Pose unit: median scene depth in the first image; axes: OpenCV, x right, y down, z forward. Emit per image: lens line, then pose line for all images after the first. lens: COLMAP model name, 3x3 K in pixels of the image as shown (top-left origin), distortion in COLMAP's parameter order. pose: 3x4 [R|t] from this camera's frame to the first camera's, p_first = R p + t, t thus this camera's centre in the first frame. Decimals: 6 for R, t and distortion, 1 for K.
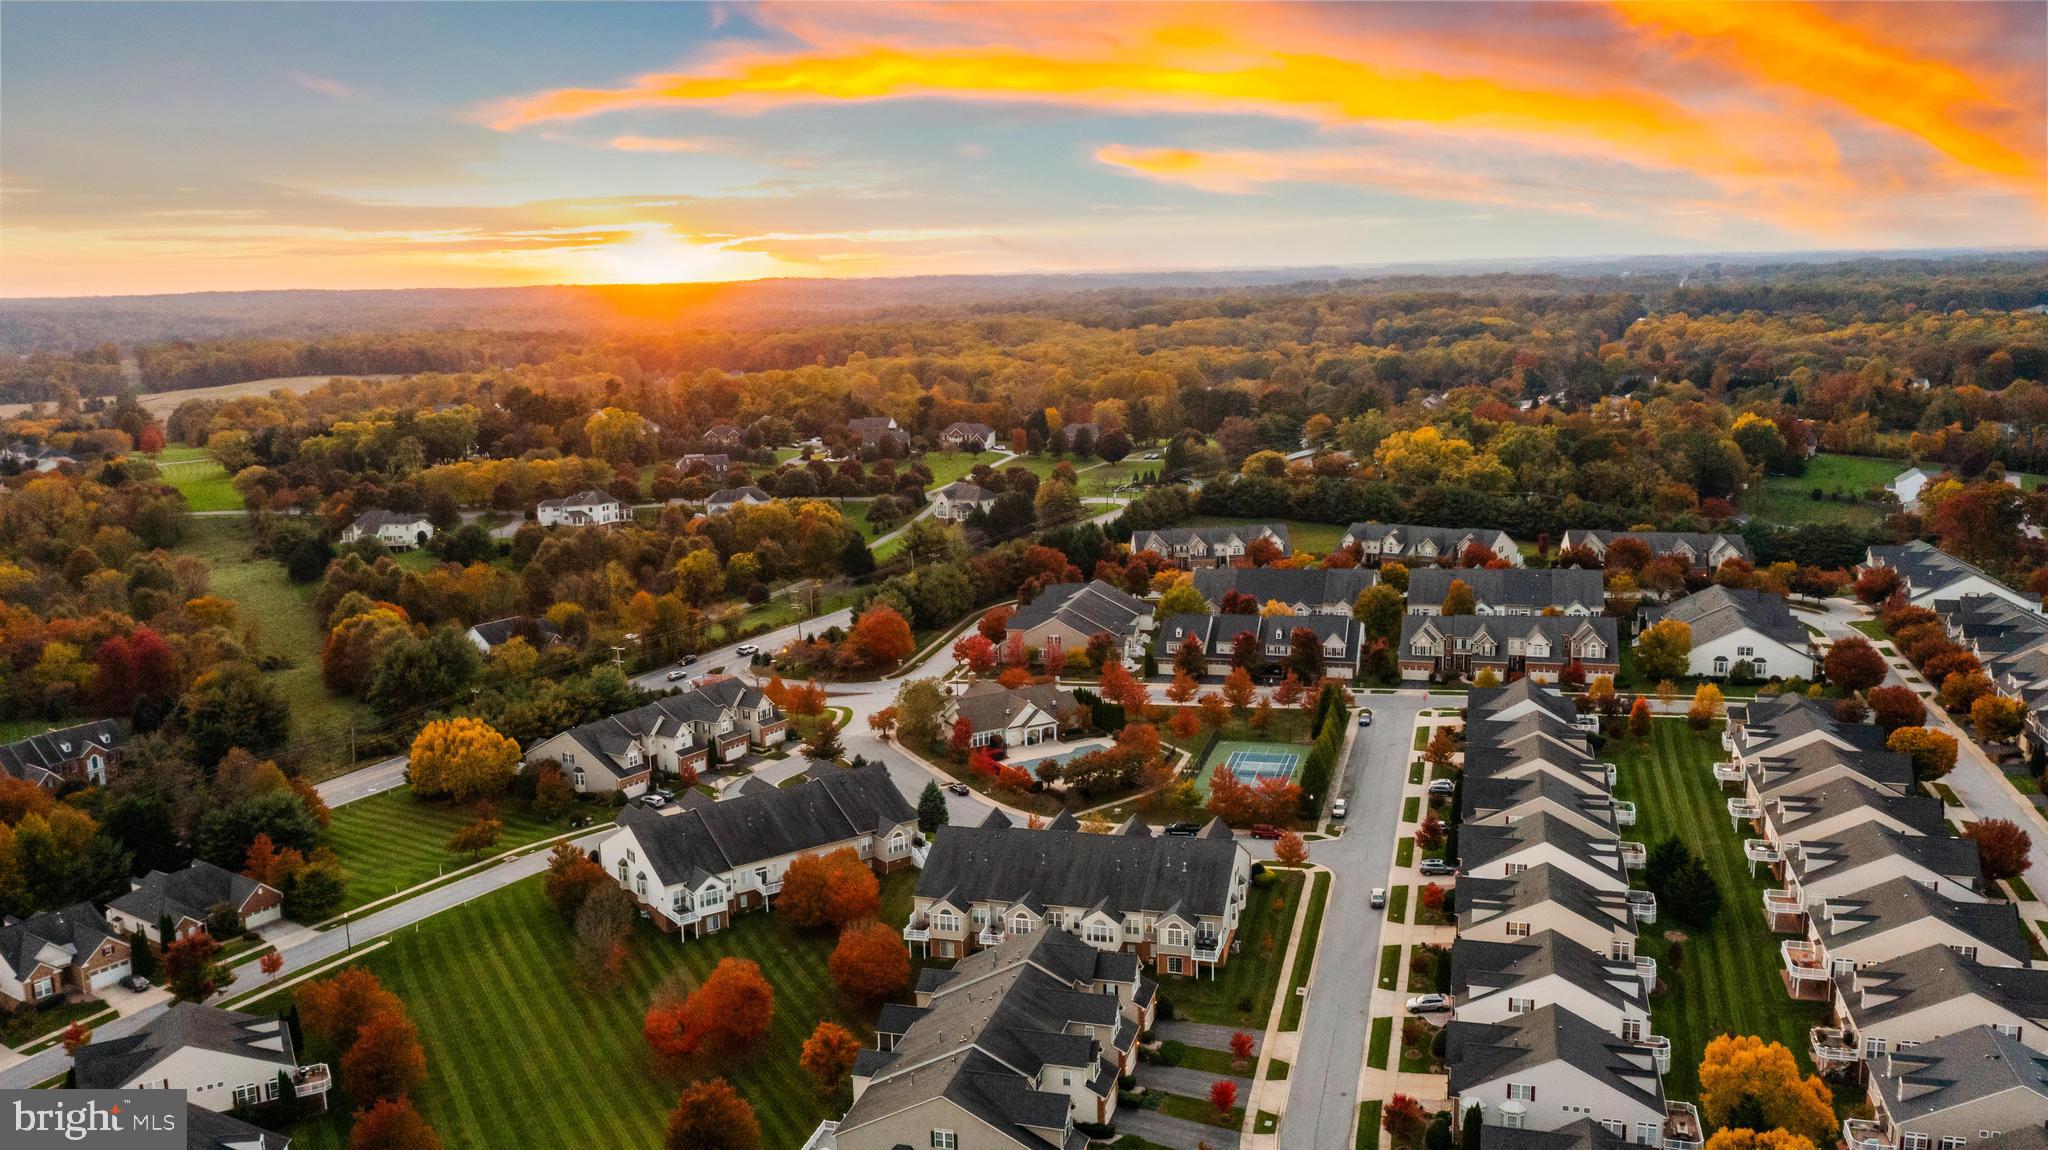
lens RADIAL K [[1684.5, 0, 1024.0], [0, 1684.5, 575.0], [0, 0, 1]] dist [0.000075, 0.010417]
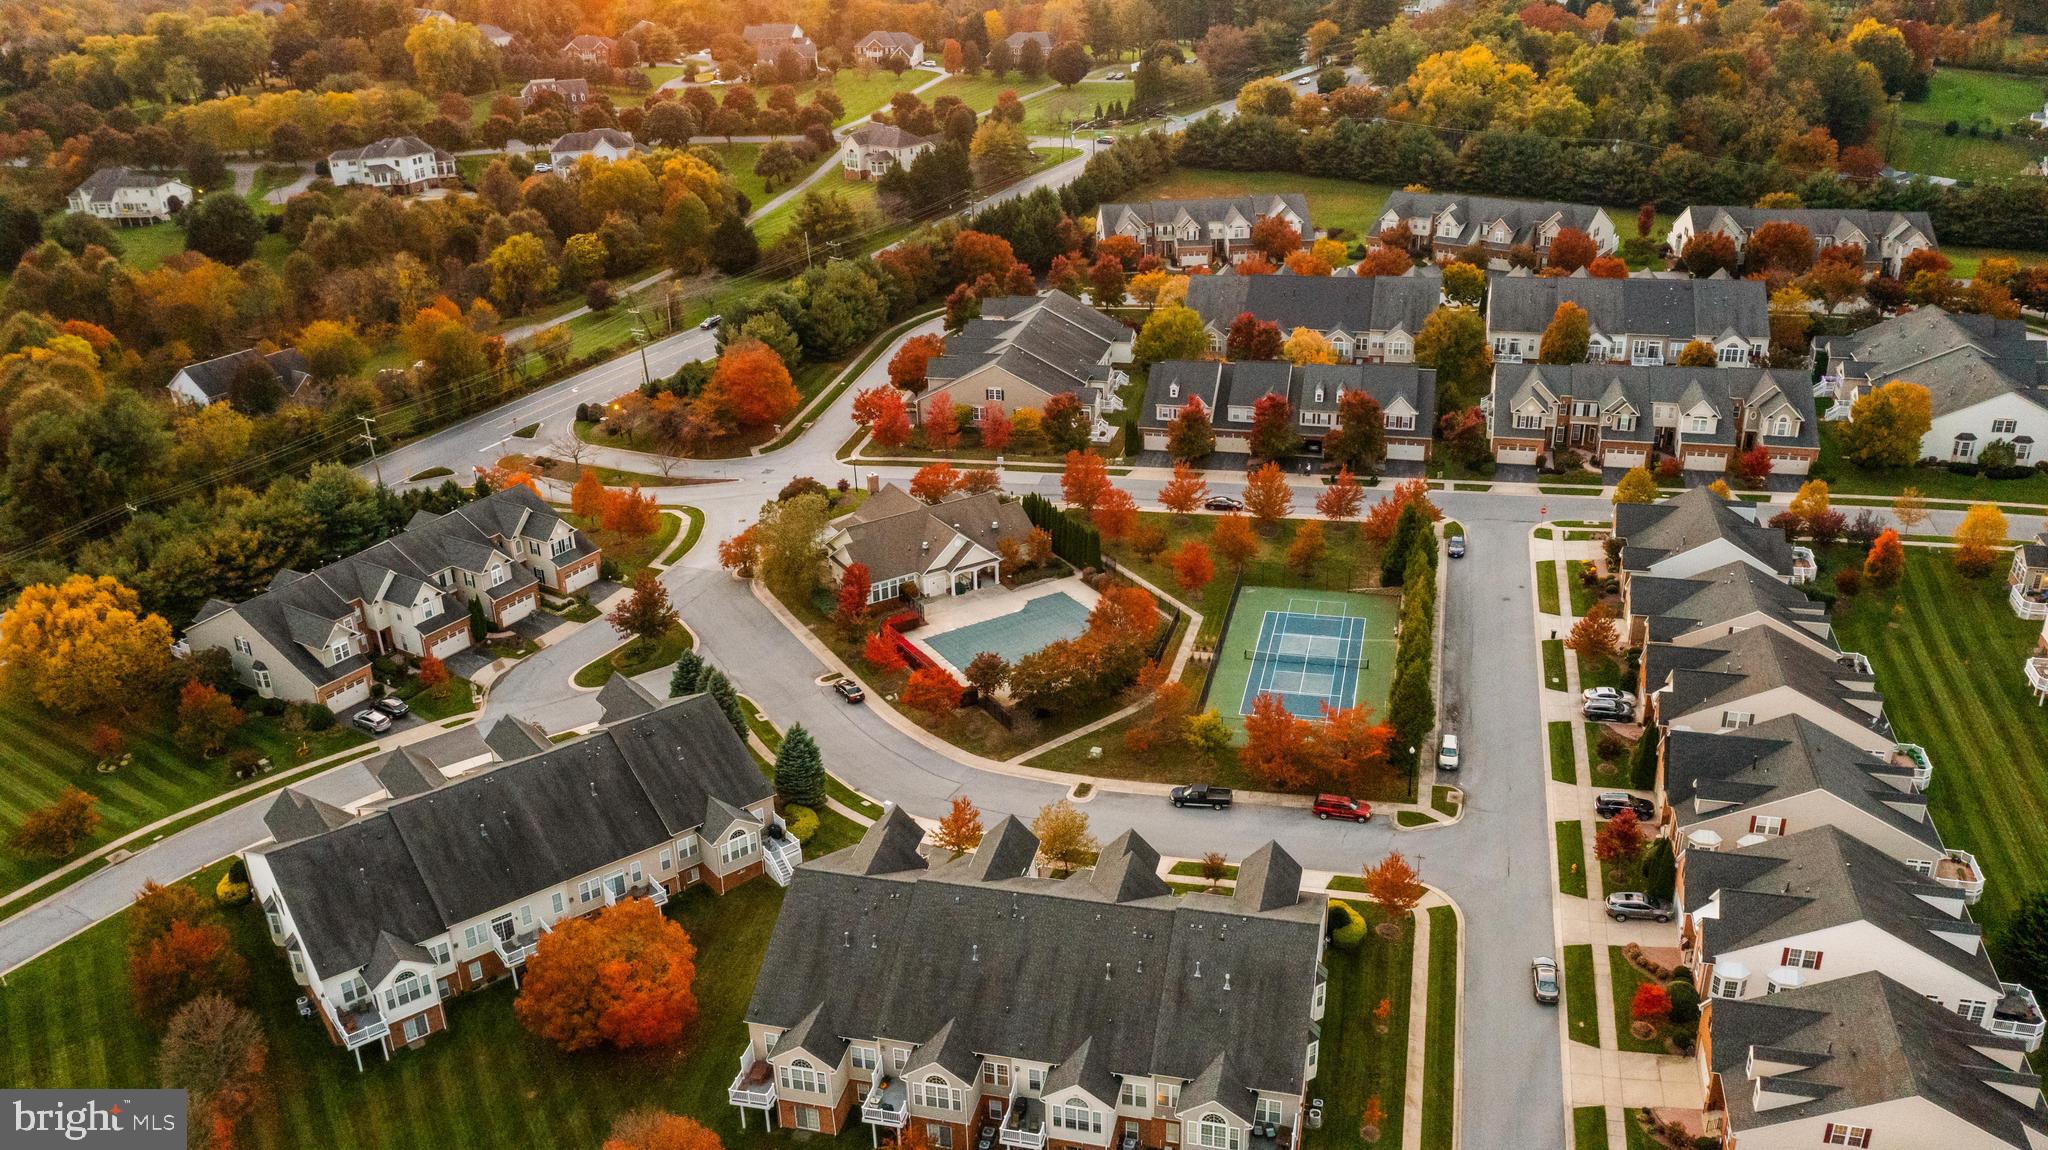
lens RADIAL K [[1684.5, 0, 1024.0], [0, 1684.5, 575.0], [0, 0, 1]] dist [0.000075, 0.010417]
pose [[0.999465, -0.015377, 0.028865, 0.007580], [0.008121, 0.971626, 0.236383, -0.049063], [-0.031681, -0.236023, 0.971231, 0.266642]]
